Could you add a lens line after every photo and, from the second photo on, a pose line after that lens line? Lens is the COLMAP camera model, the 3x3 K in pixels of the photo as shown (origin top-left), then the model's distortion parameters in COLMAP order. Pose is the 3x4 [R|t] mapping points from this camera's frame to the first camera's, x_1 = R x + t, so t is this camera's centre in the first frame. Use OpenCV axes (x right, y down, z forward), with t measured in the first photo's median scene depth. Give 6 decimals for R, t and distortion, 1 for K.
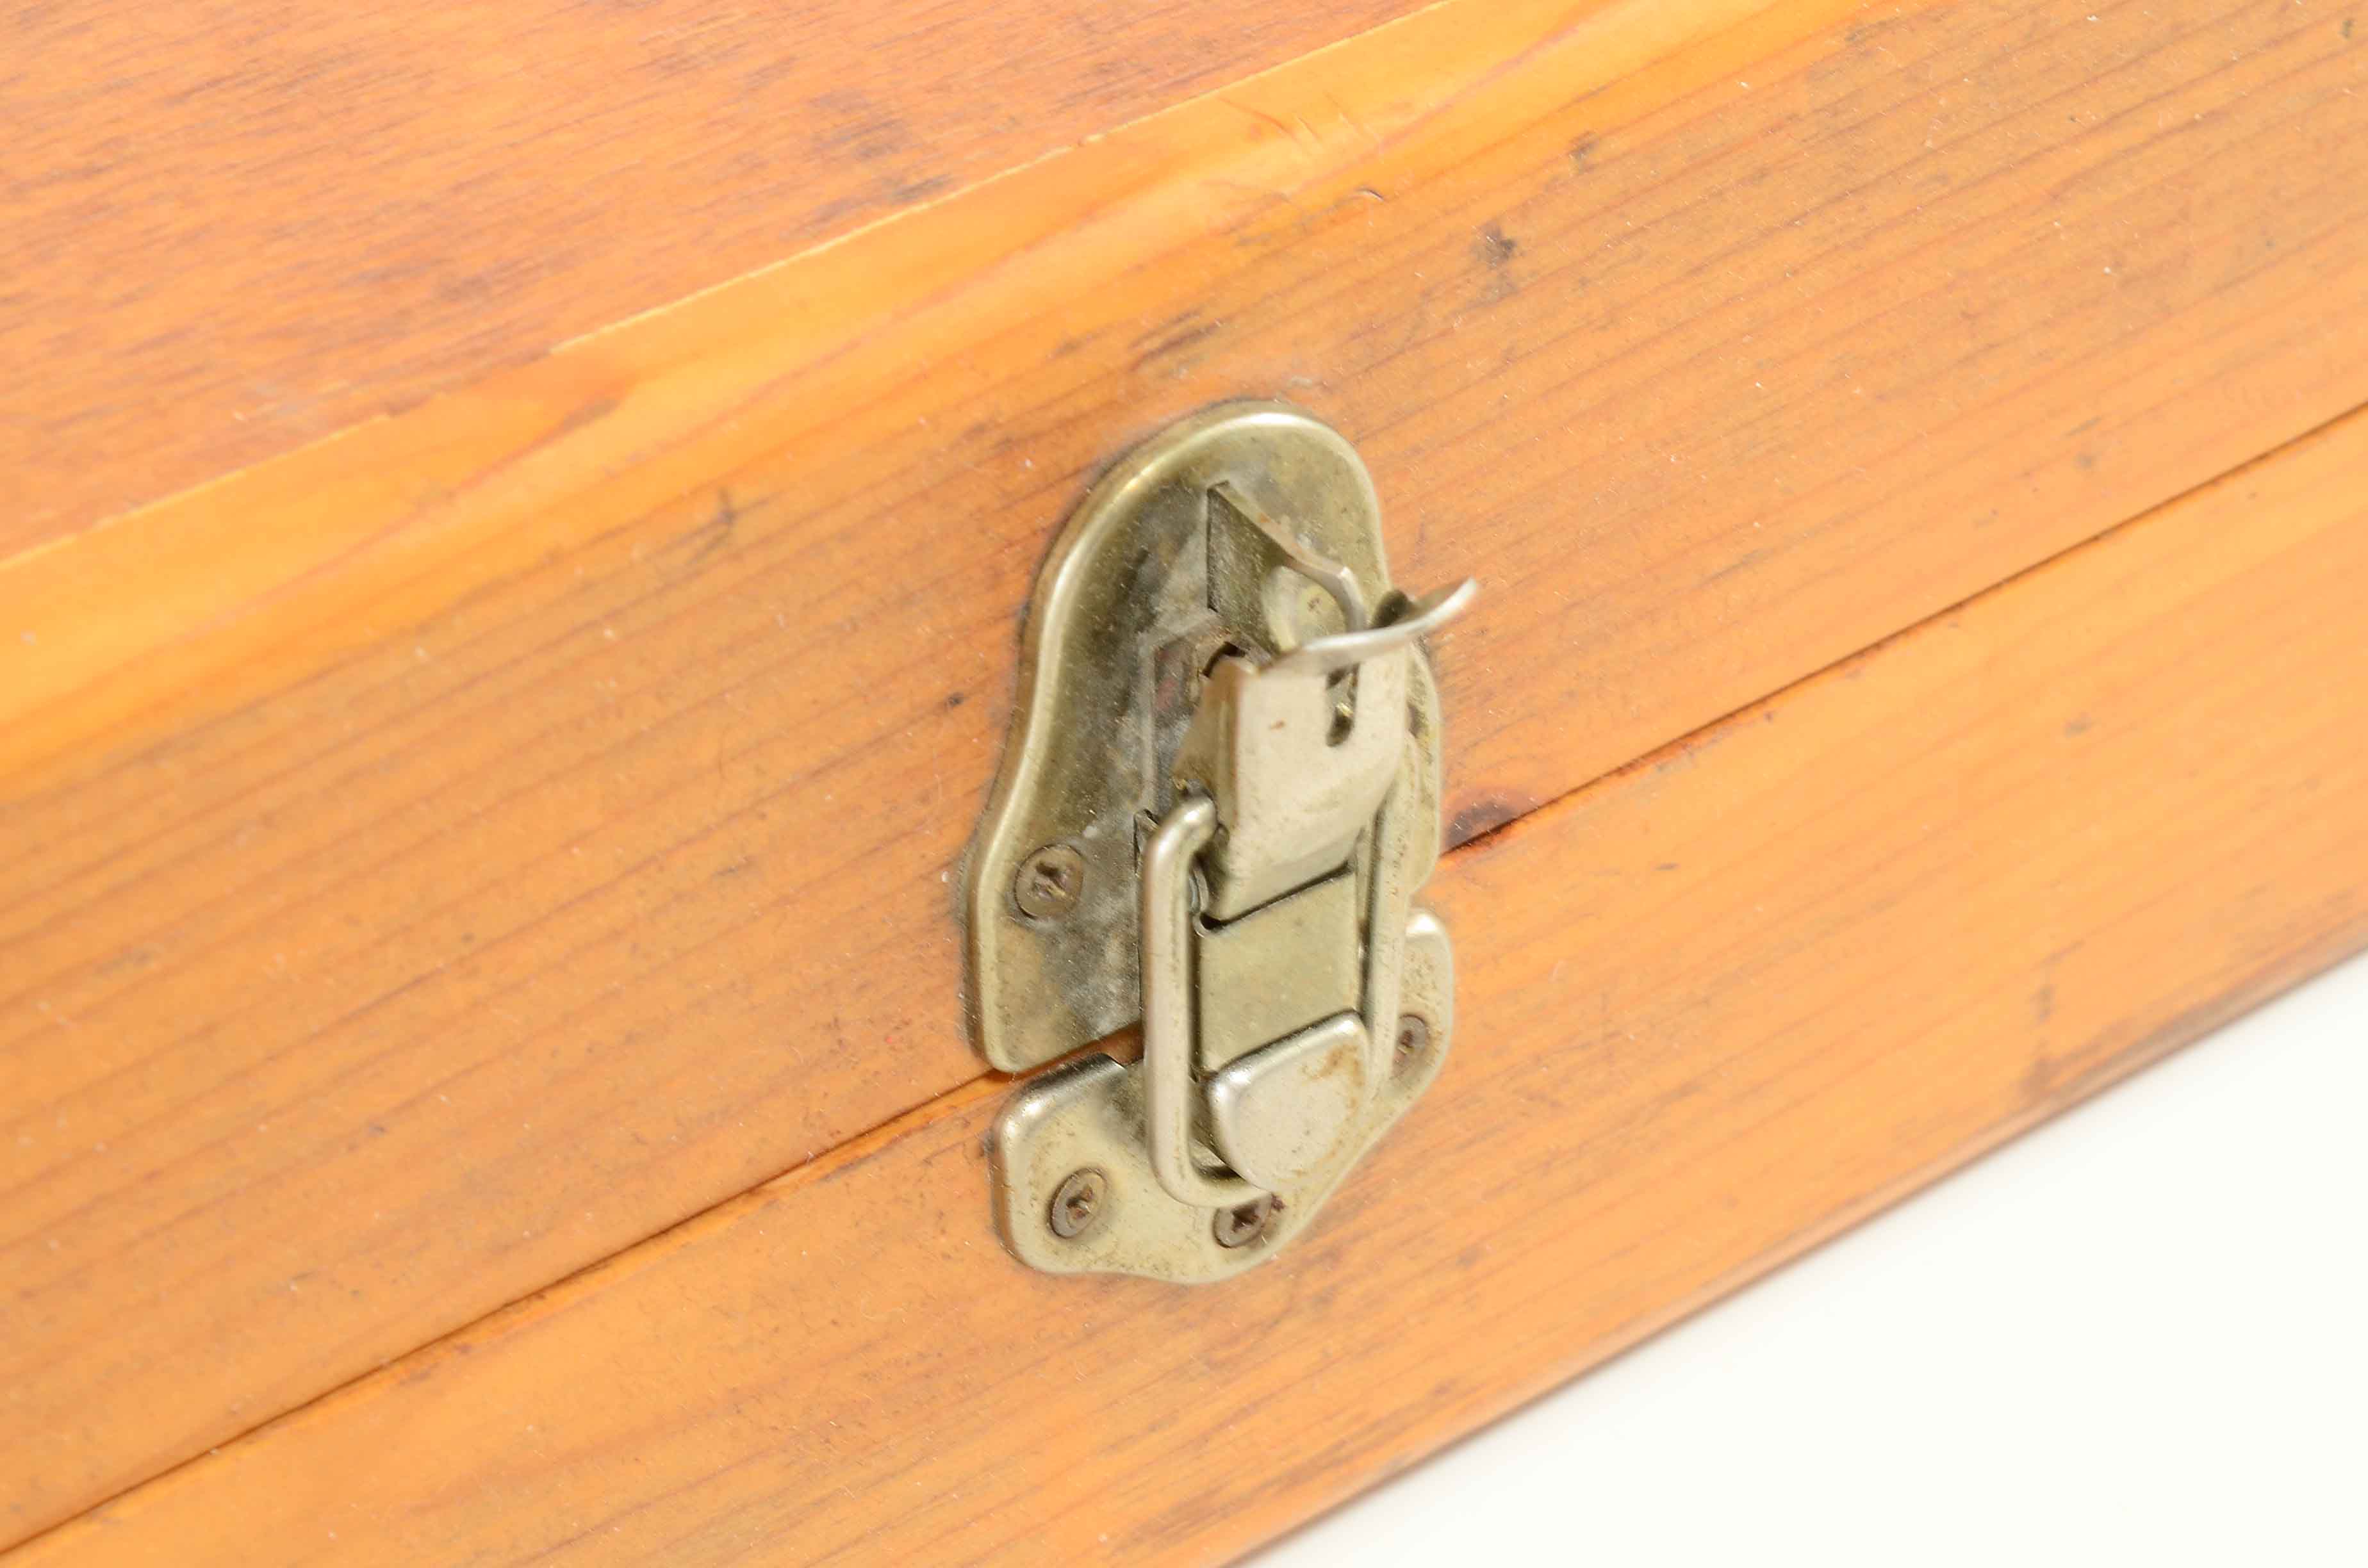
lens RADIAL K [[5241.5, 0, 1184.0], [0, 5241.5, 784.0], [0, 0, 1]] dist [0.015557, 0.224374]
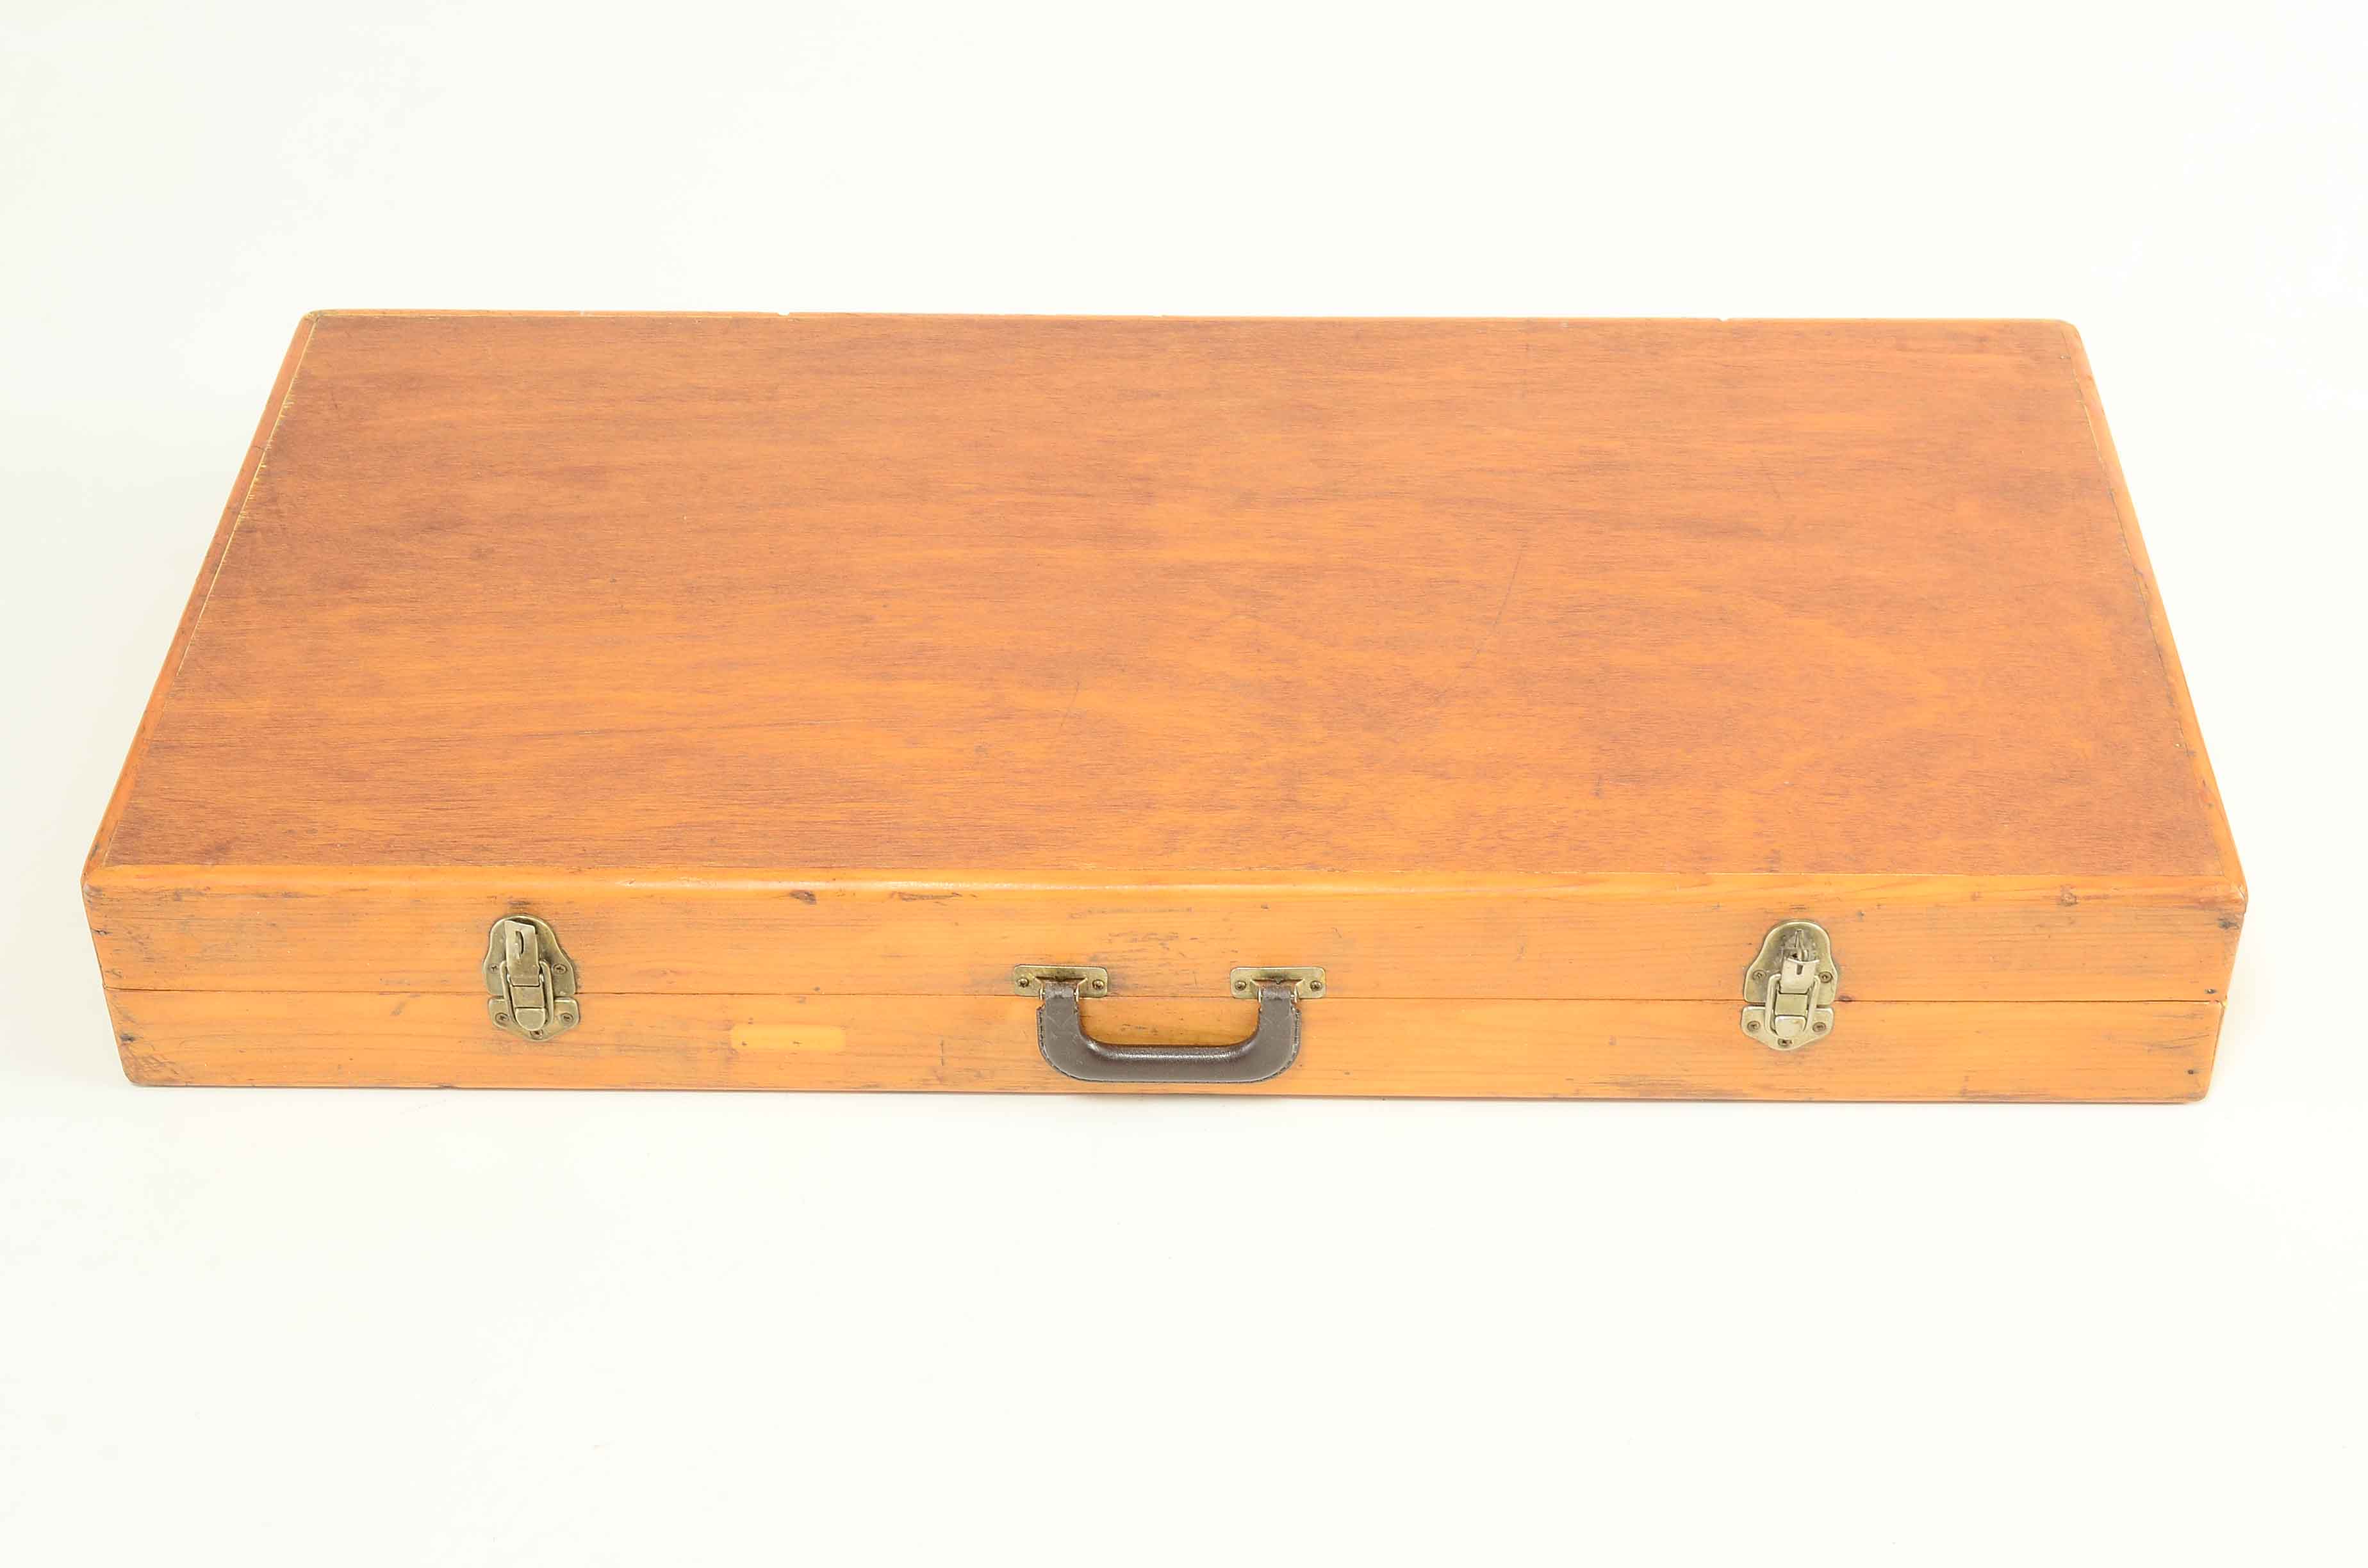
lens RADIAL K [[4090.4, 0, 1184.0], [0, 4090.4, 784.0], [0, 0, 1]] dist [0.202990, -0.039525]
pose [[0.809203, 0.394636, -0.435262, 1.473150], [-0.377854, 0.916861, 0.128809, -0.567497], [0.449908, 0.060233, 0.891042, -3.736778]]
